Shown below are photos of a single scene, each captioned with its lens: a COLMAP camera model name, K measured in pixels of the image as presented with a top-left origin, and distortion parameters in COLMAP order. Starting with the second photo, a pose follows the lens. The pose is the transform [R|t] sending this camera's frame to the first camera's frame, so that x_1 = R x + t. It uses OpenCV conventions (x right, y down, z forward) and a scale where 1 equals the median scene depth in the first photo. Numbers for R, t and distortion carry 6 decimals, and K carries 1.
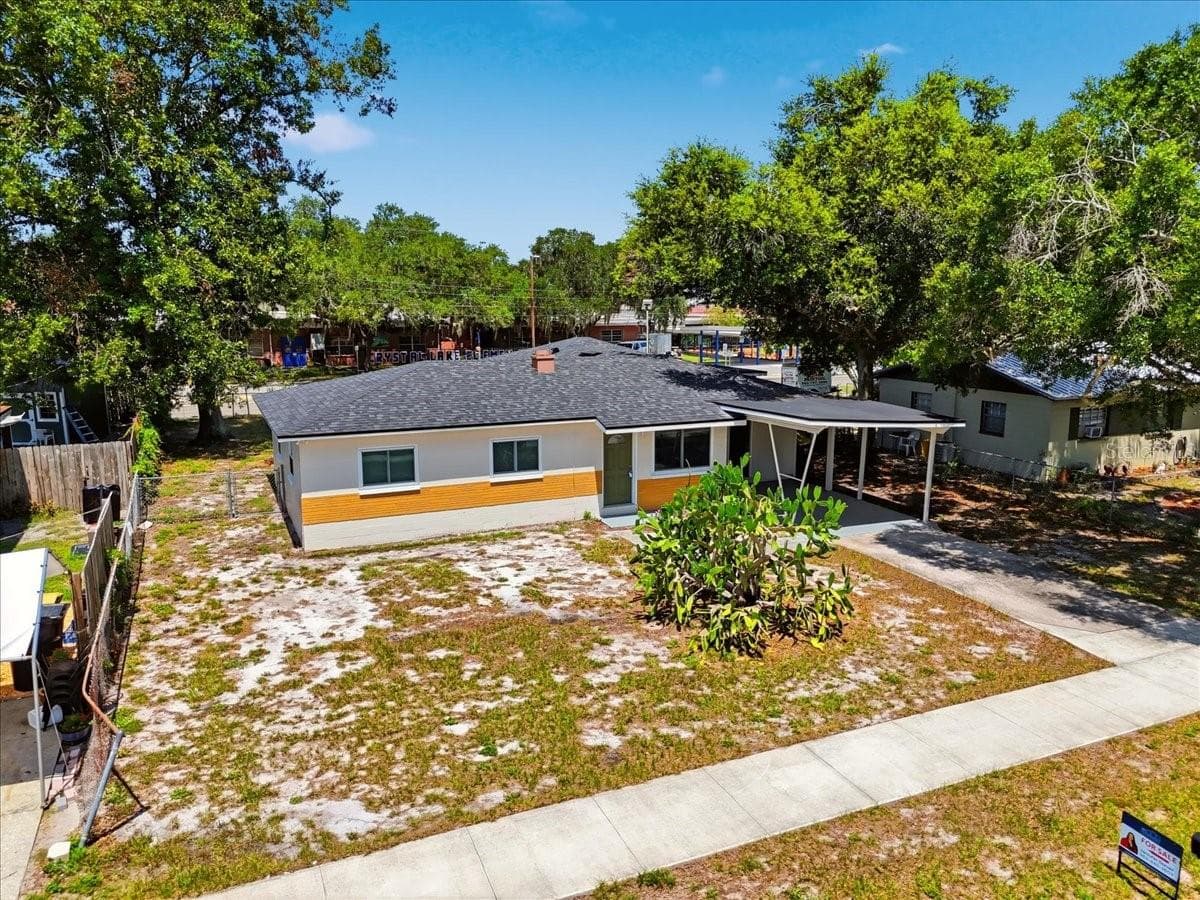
lens RADIAL K [[894.4, 0, 607.7], [0, 894.4, 455.4], [0, 0, 1]] dist [0.067663, -0.071759]
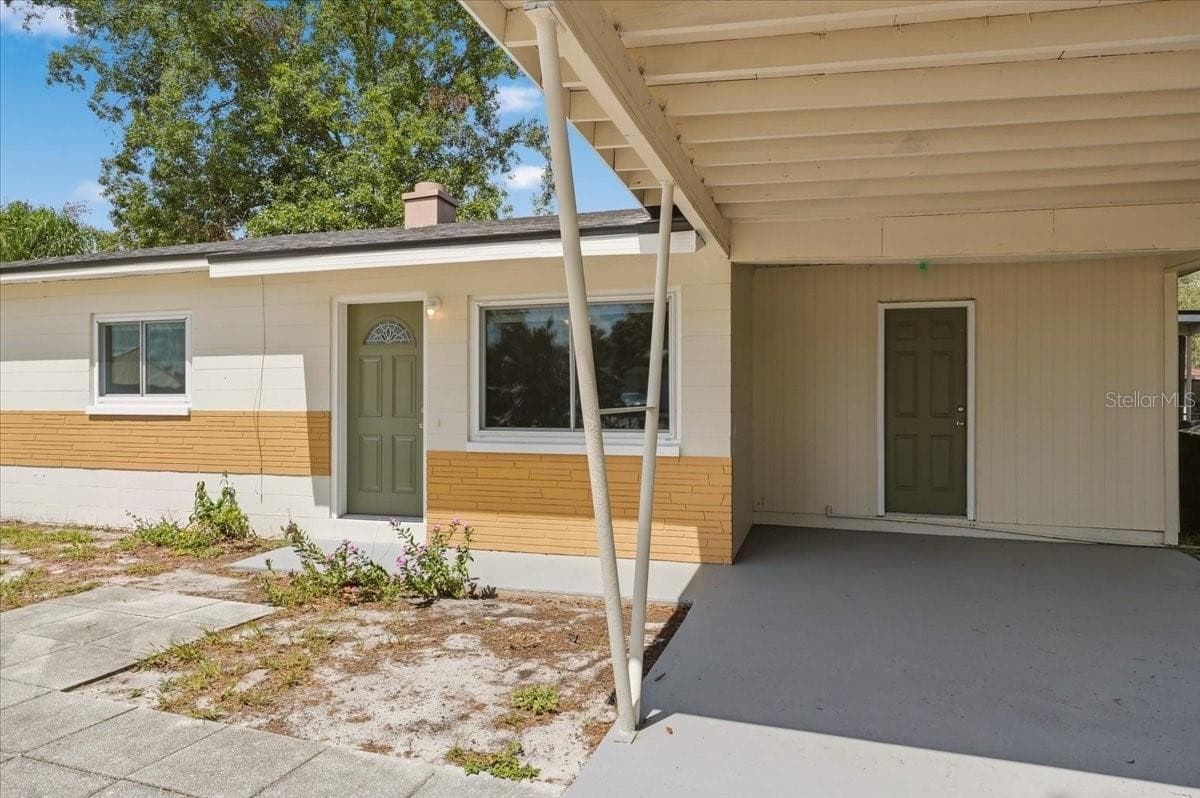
lens RADIAL K [[748.9, 0, 600.0], [0, 748.9, 399.0], [0, 0, 1]] dist [-0.002709, -0.000388]
pose [[0.744243, -0.000329, -0.667909, 0.413908], [-0.119612, 0.983768, -0.133766, 0.058539], [0.657112, 0.179444, 0.732123, 1.247505]]
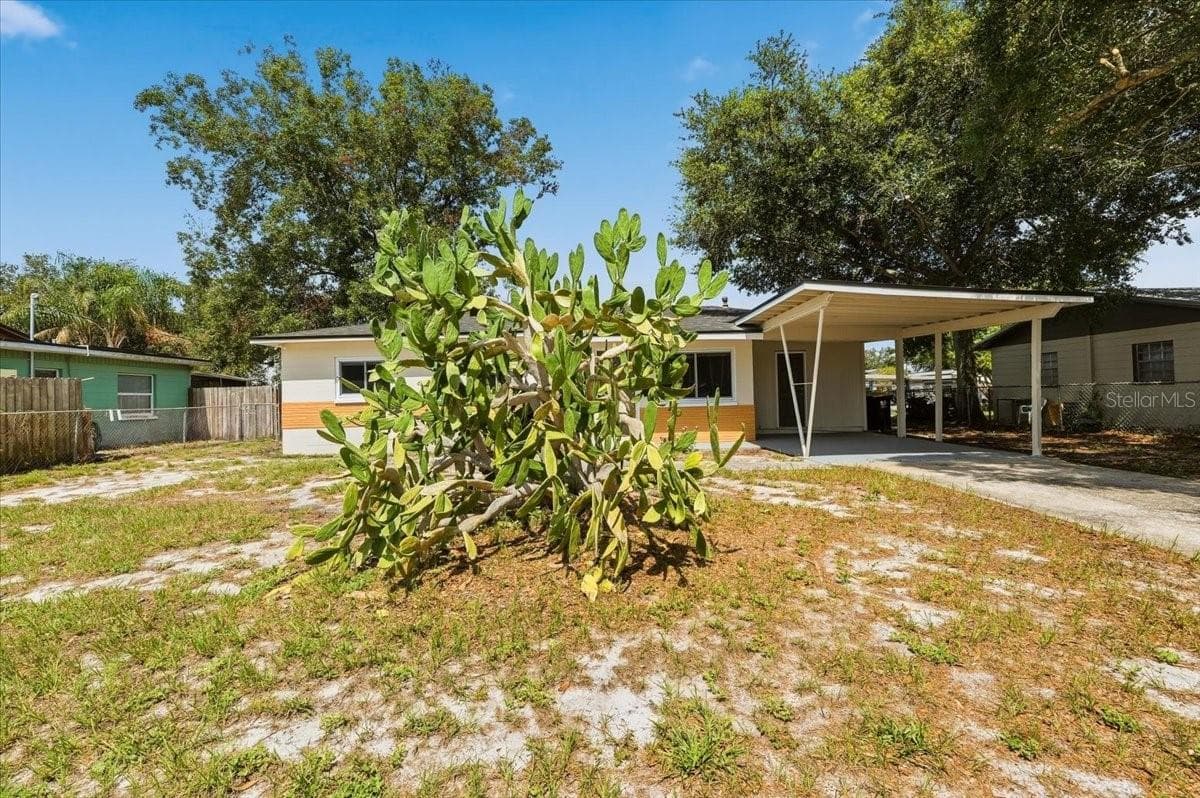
lens RADIAL K [[524.2, 0, 600.1], [0, 524.2, 391.6], [0, 0, 1]] dist [0.001448, 0.000383]
pose [[0.917673, -0.029122, -0.396268, 0.311318], [-0.046004, 0.982816, -0.178764, 0.162987], [0.394664, 0.182277, 0.900564, 0.758795]]
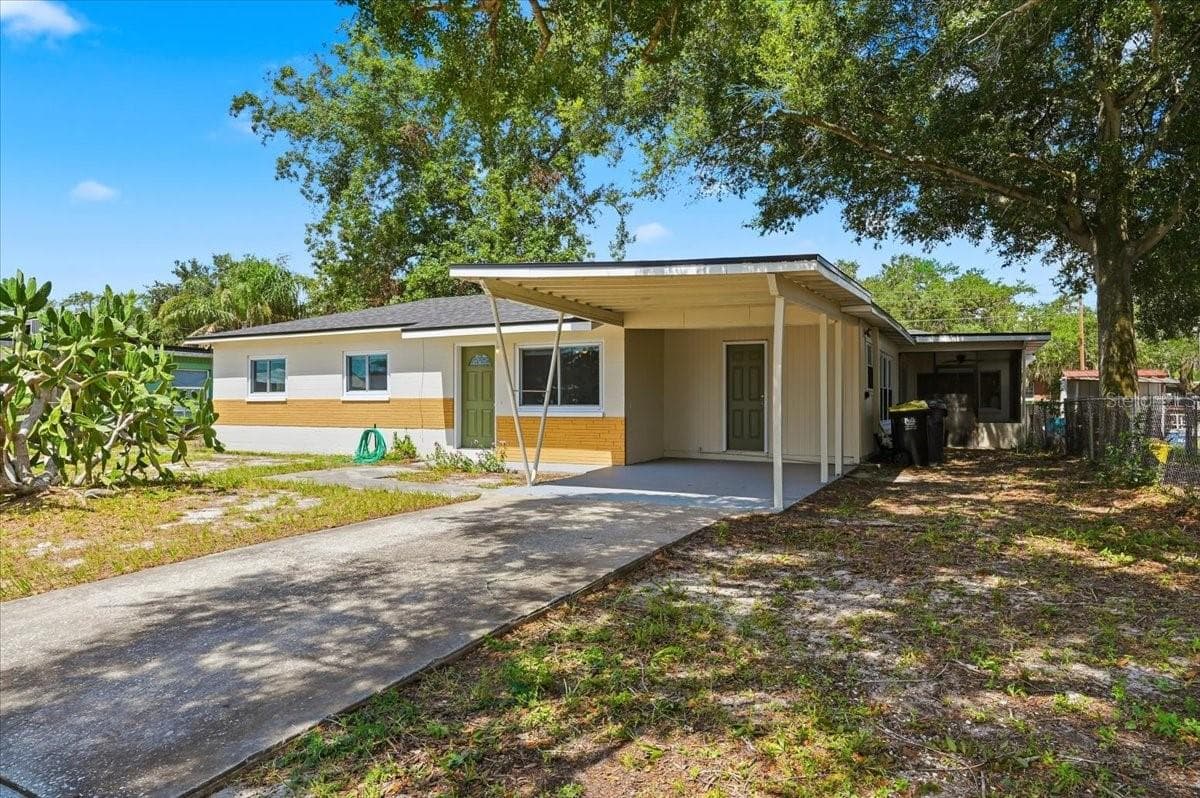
lens RADIAL K [[742.2, 0, 600.0], [0, 742.2, 399.0], [0, 0, 1]] dist [0.002914, 0.000322]
pose [[0.617143, -0.005101, -0.786835, 0.846130], [-0.139151, 0.983511, -0.115517, 0.108960], [0.774449, 0.180779, 0.606257, 1.046289]]
